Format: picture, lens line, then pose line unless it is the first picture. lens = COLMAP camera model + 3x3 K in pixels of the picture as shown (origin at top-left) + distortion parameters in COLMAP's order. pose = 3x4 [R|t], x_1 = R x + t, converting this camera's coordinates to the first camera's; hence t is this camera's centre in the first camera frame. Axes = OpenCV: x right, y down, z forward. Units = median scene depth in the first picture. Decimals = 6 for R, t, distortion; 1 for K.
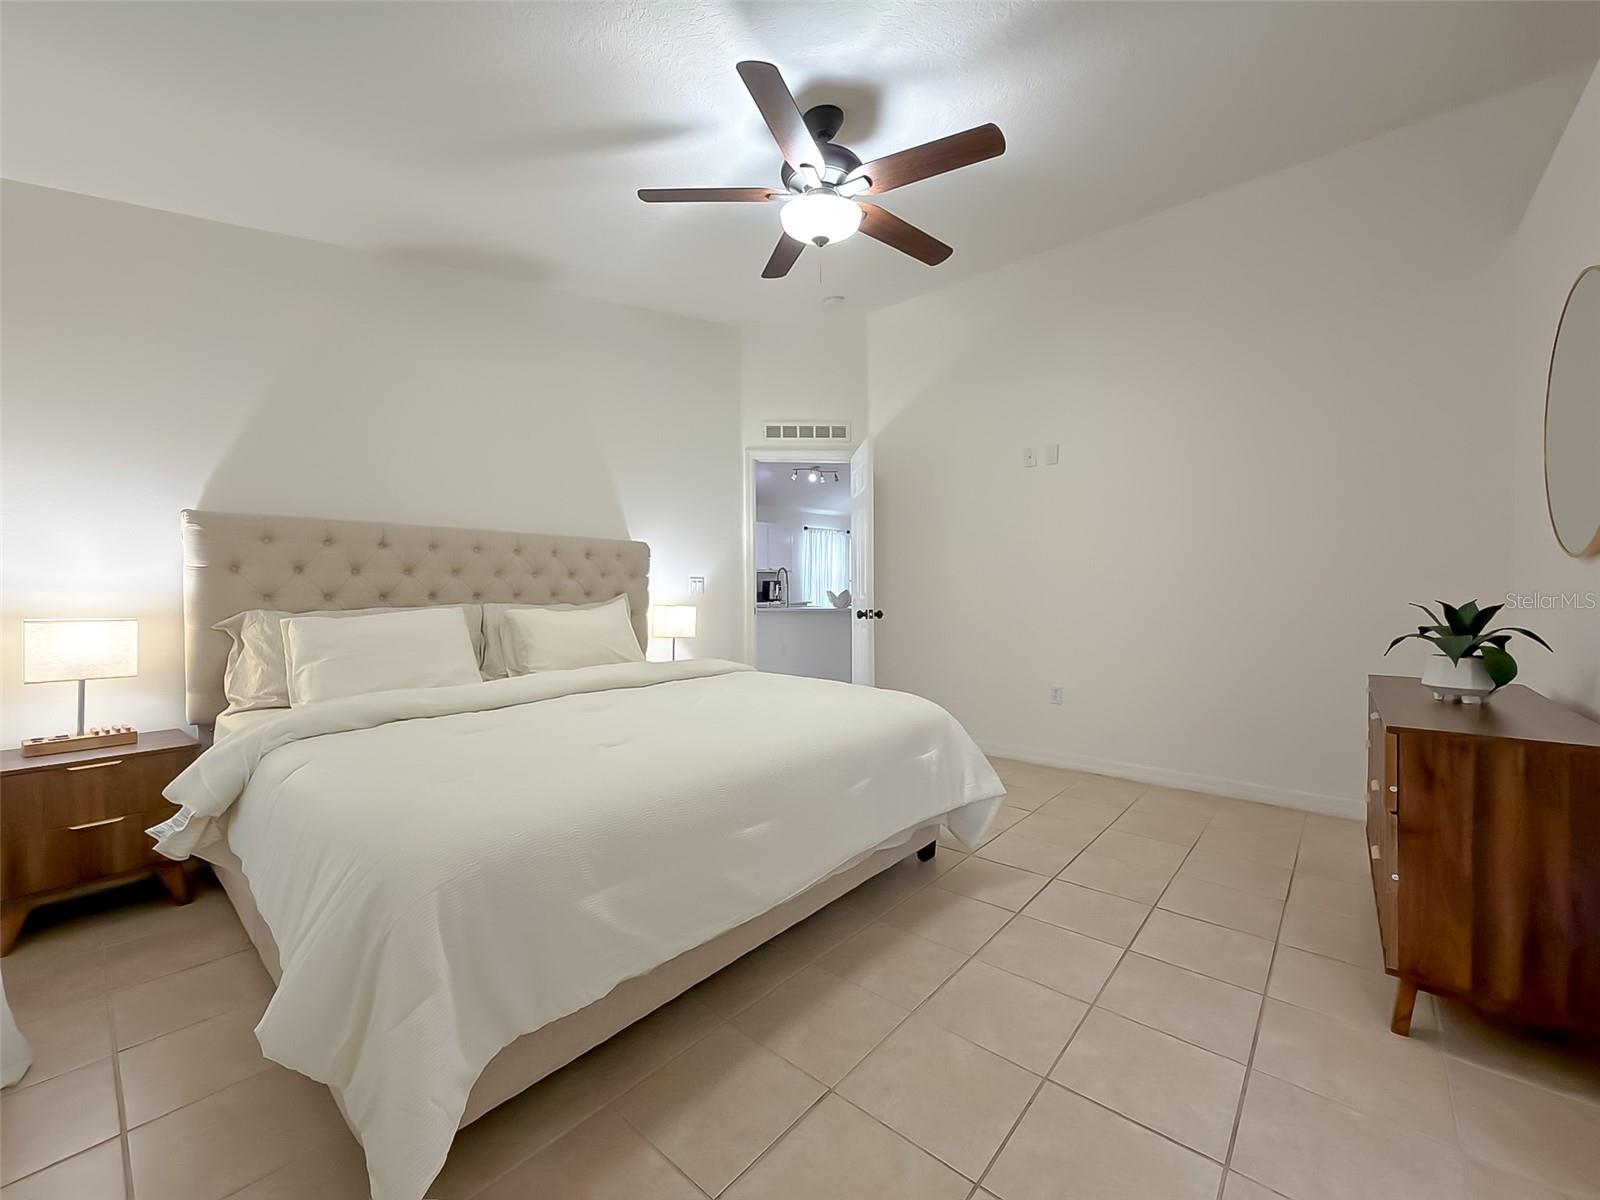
lens RADIAL K [[634.6, 0, 811.5], [0, 634.6, 601.1], [0, 0, 1]] dist [0.000333, 0.000097]
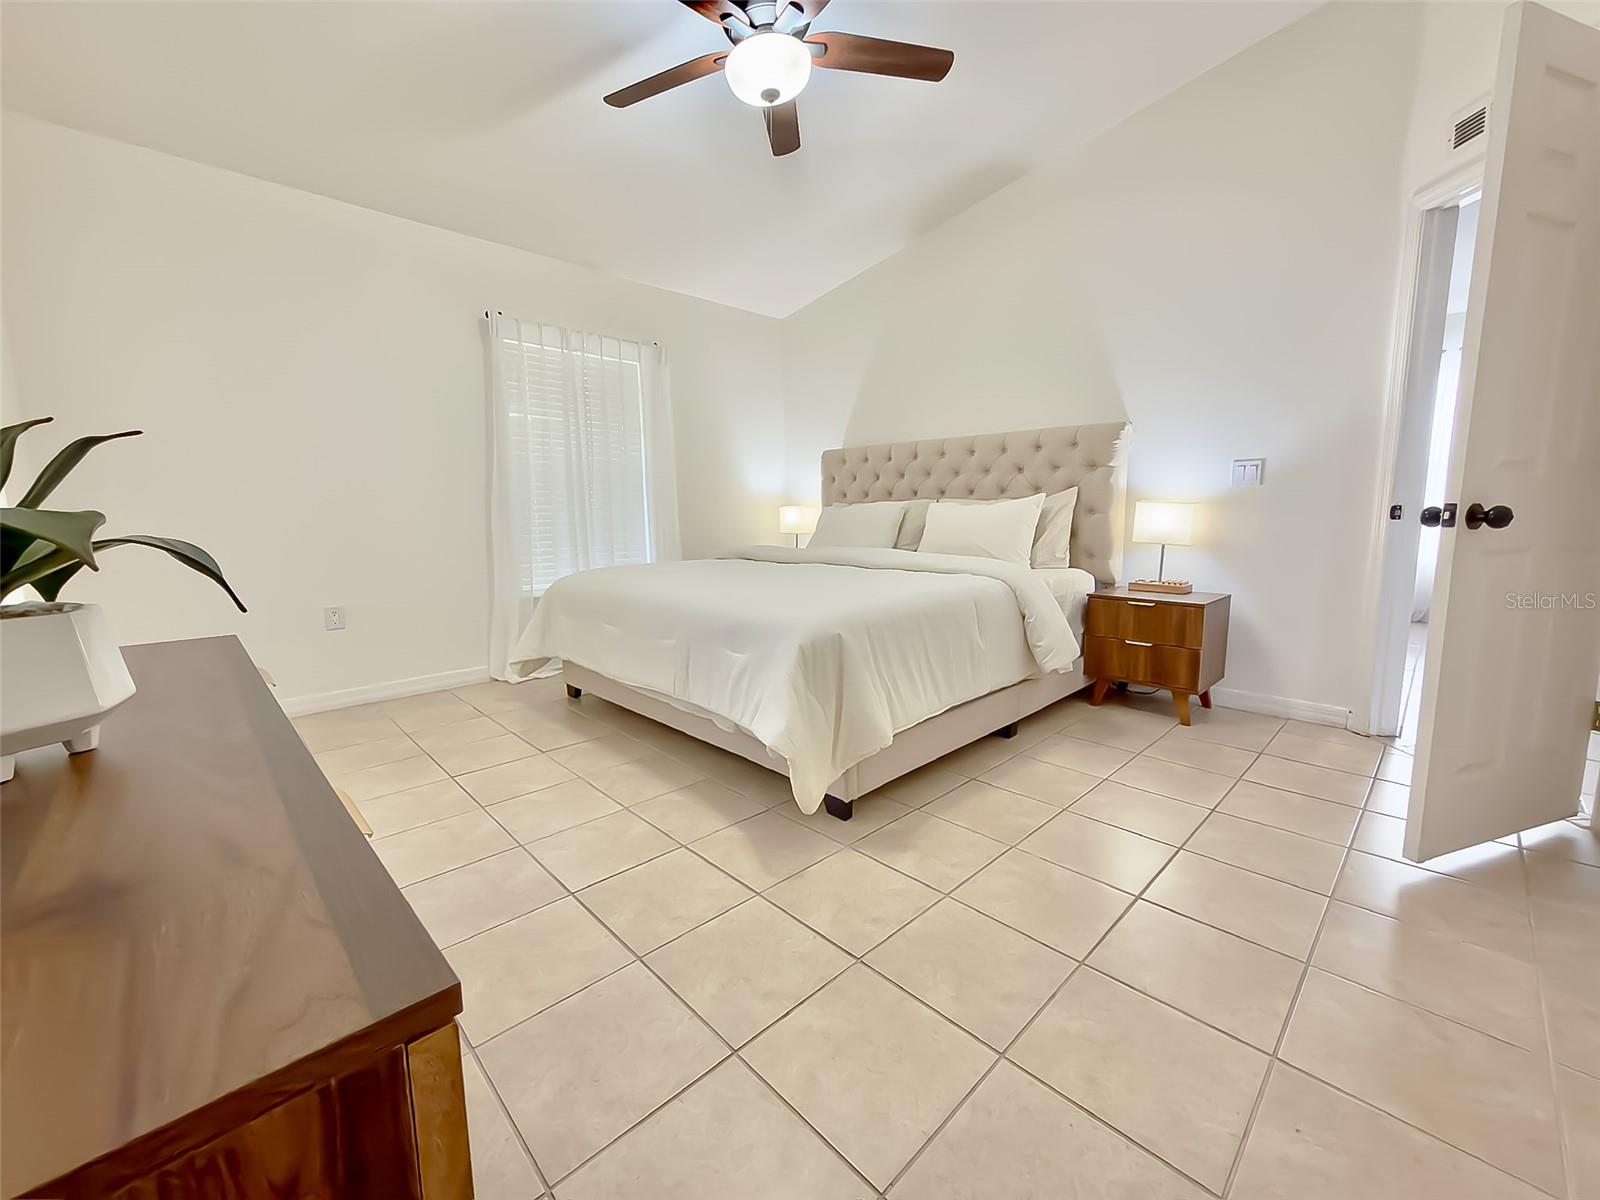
lens RADIAL K [[634.6, 0, 811.5], [0, 634.6, 601.1], [0, 0, 1]] dist [0.000333, 0.000097]
pose [[-0.096965, 0.171320, -0.980432, 0.720375], [0.017280, 0.985215, 0.170447, -0.014366], [0.995138, -0.000414, -0.098492, 0.788703]]
